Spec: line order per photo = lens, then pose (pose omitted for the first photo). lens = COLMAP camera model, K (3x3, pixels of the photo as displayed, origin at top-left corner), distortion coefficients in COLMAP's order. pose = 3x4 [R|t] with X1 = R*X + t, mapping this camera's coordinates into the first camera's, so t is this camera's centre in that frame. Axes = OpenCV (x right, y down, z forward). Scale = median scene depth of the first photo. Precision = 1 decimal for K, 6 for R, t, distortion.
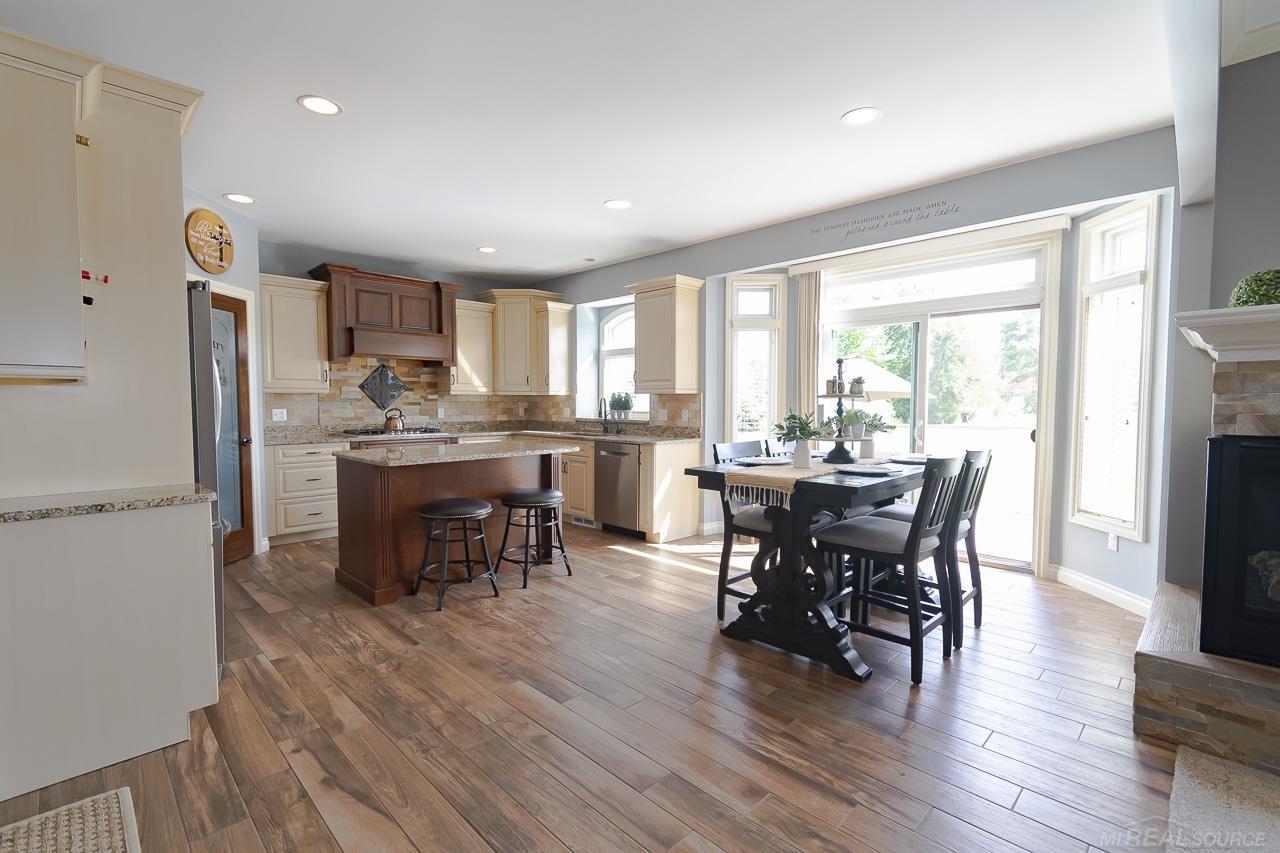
lens RADIAL K [[576.6, 0, 637.7], [0, 576.6, 431.2], [0, 0, 1]] dist [0.000861, 0.000007]
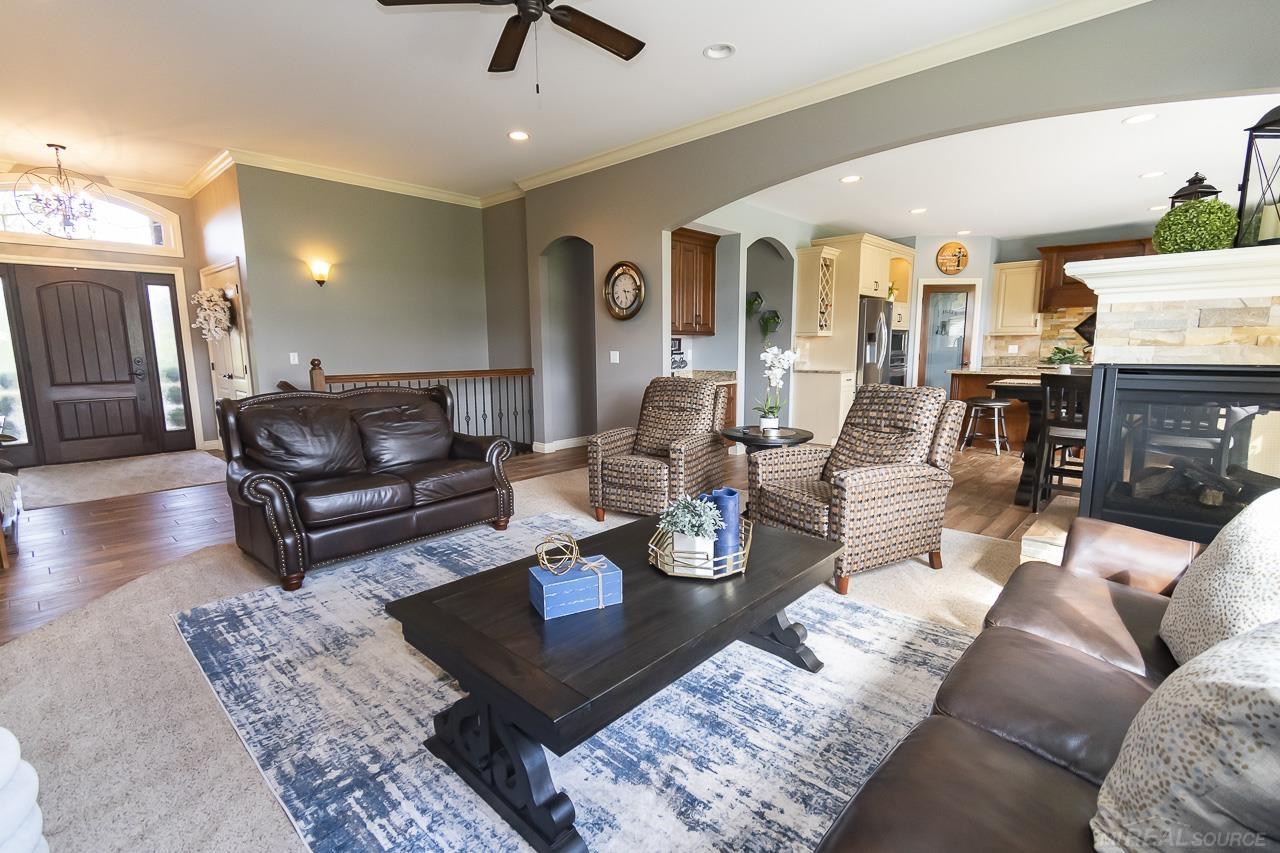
lens RADIAL K [[576.6, 0, 637.7], [0, 576.6, 431.2], [0, 0, 1]] dist [0.000861, 0.000007]
pose [[0.038023, 0.146334, -0.988504, 0.914524], [-0.042234, 0.988571, 0.144720, 0.008420], [0.998384, 0.036246, 0.043769, -0.091745]]
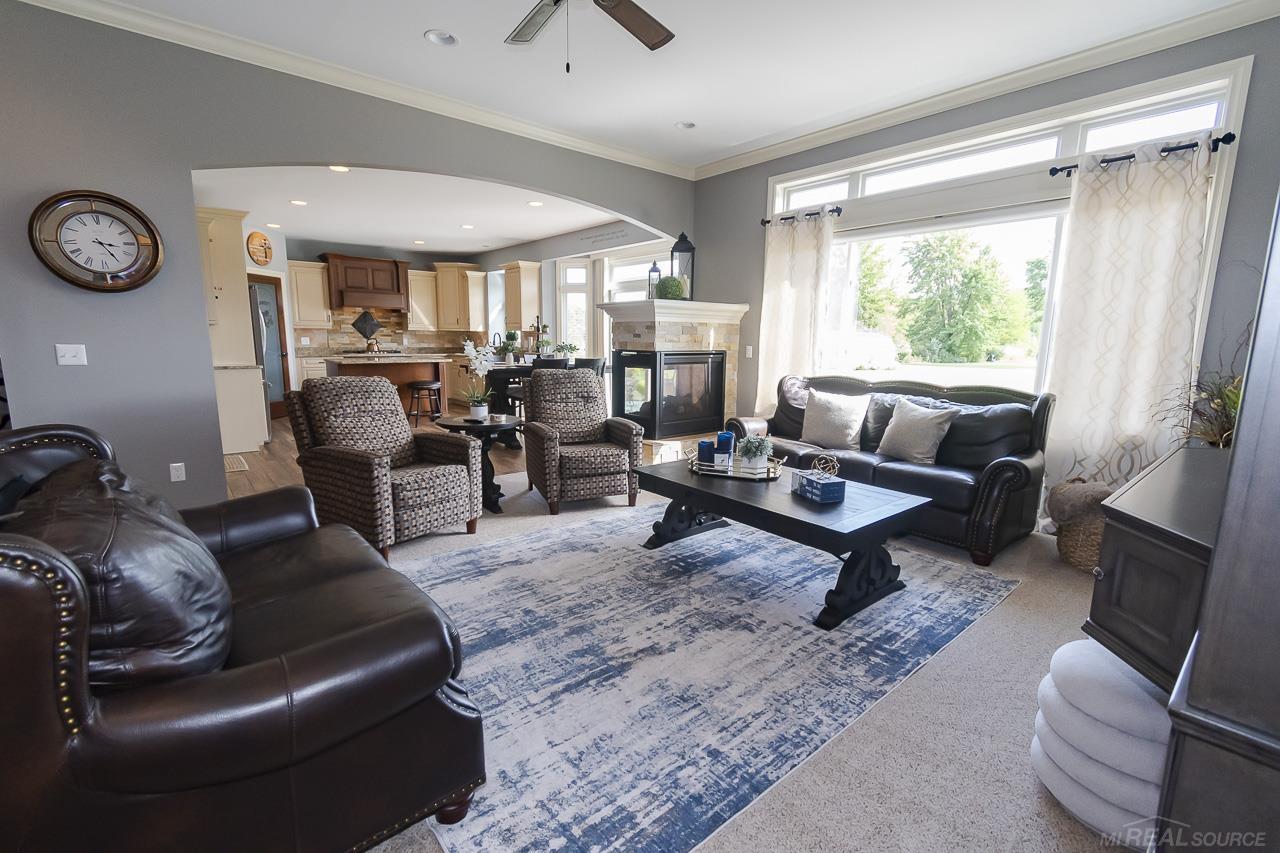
lens RADIAL K [[566.7, 0, 635.6], [0, 566.7, 430.2], [0, 0, 1]] dist [0.002157, -0.000430]
pose [[0.996267, 0.024360, -0.082821, 0.503120], [-0.014978, 0.993587, 0.112077, 0.030838], [0.085021, -0.110418, 0.990242, -0.618326]]
